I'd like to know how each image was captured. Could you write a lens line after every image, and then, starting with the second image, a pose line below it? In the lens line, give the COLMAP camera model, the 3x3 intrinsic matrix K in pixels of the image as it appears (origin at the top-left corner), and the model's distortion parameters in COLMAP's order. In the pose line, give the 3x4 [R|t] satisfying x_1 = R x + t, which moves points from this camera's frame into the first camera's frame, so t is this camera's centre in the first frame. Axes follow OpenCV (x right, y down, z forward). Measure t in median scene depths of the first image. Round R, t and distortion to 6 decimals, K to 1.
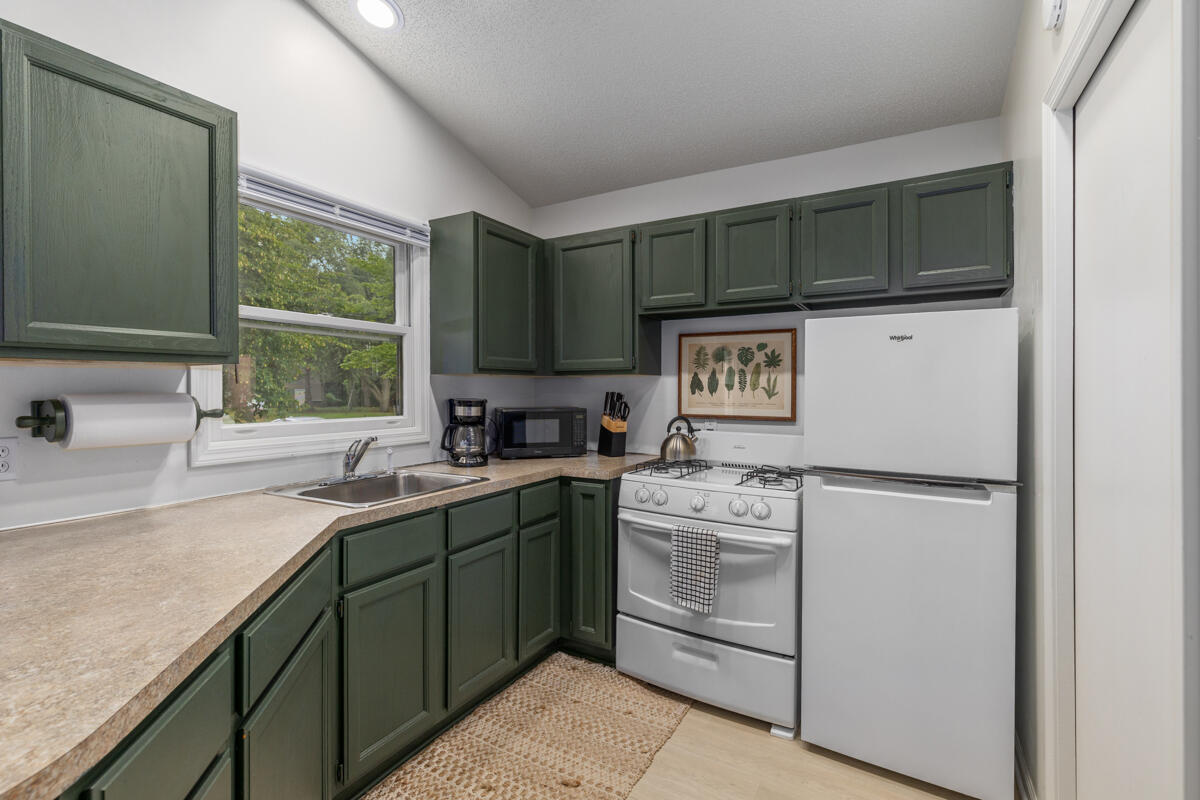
lens RADIAL K [[542.9, 0, 594.3], [0, 542.9, 389.5], [0, 0, 1]] dist [0.005965, 0.000680]
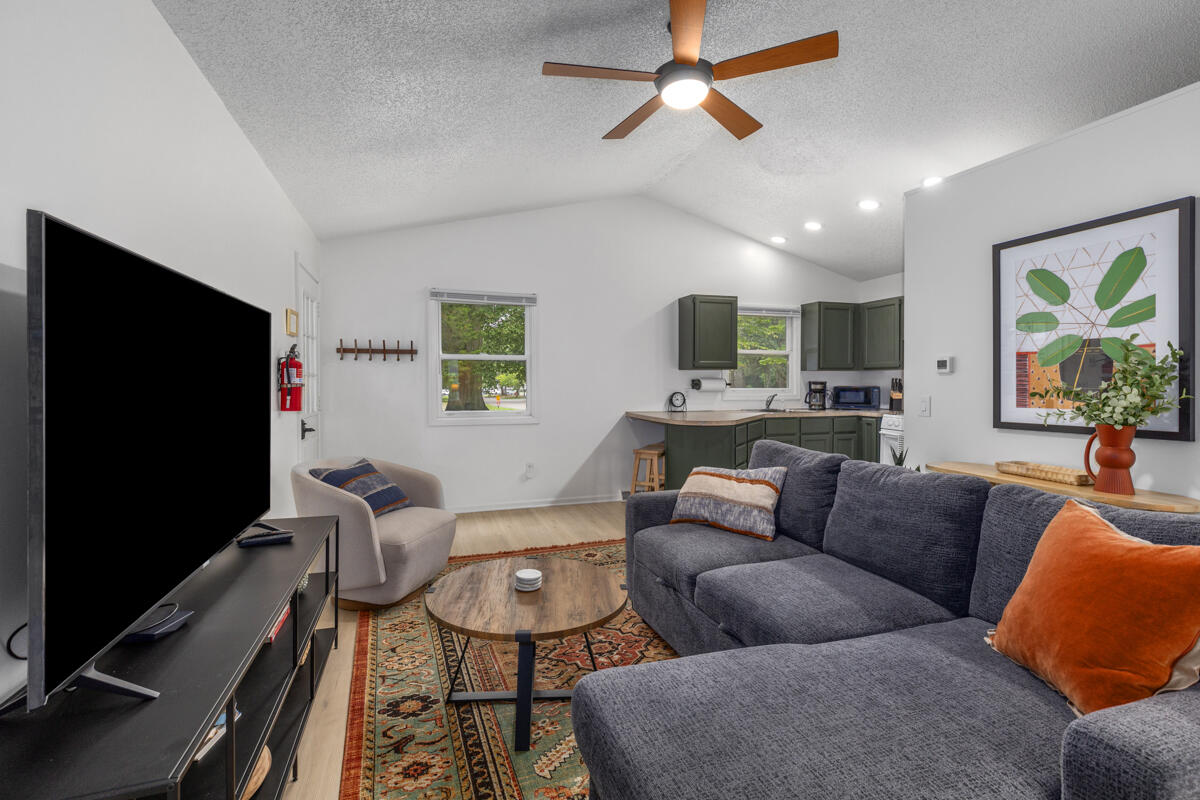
lens RADIAL K [[542.9, 0, 596.2], [0, 542.9, 398.3], [0, 0, 1]] dist [0.005965, 0.000680]
pose [[0.753338, 0.019245, -0.657352, 0.601579], [-0.001820, 0.999629, 0.027181, 0.029348], [0.657631, -0.019280, 0.753093, -1.400990]]
